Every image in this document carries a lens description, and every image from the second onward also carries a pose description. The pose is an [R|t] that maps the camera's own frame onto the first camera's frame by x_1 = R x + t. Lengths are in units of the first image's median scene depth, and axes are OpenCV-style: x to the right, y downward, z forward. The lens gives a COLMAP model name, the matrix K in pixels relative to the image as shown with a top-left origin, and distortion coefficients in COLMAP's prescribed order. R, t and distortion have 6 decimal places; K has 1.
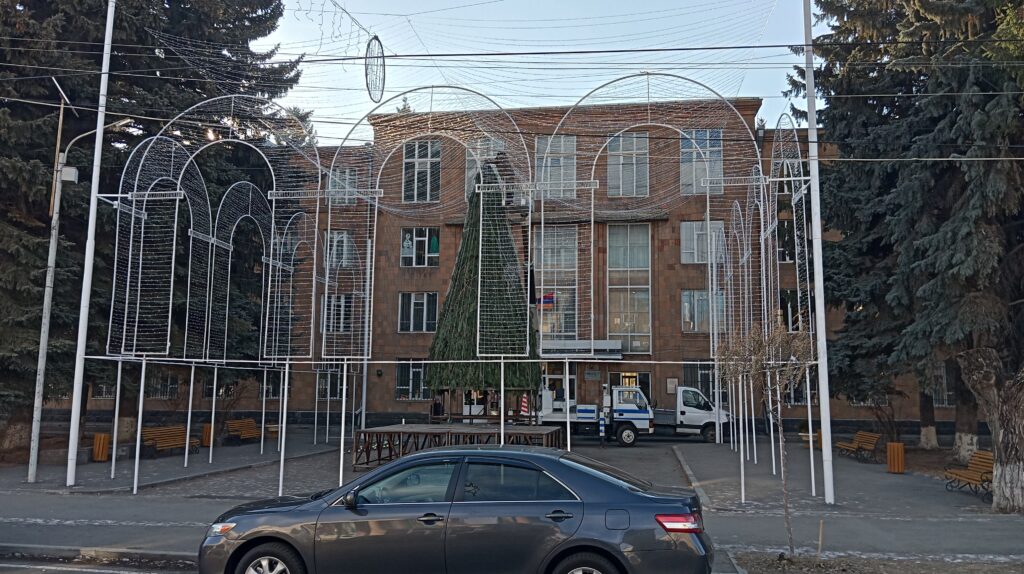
lens RADIAL K [[846.7, 0, 517.2], [0, 846.7, 286.7], [0, 0, 1]] dist [0.078641, -0.124799]
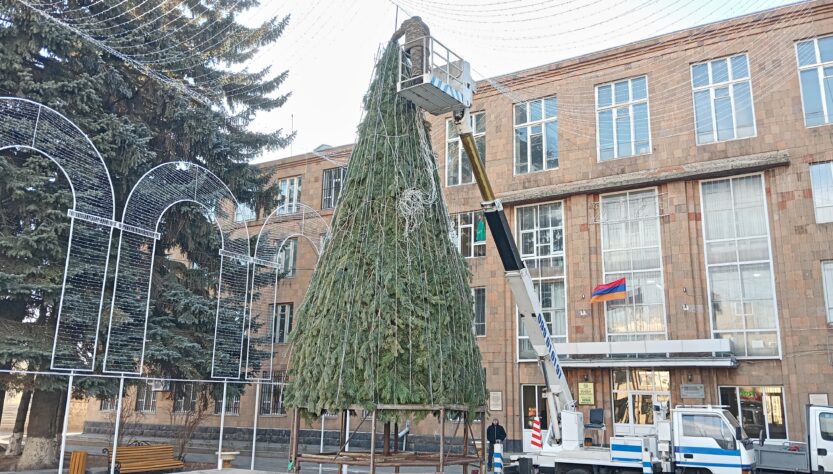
lens RADIAL K [[707.2, 0, 422.8], [0, 707.2, 228.6], [0, 0, 1]] dist [0.067109, -0.107257]
pose [[0.925279, -0.088256, -0.368875, 0.110610], [0.039734, 0.989754, -0.137140, 0.042887], [0.377199, 0.112236, 0.919306, 0.348266]]
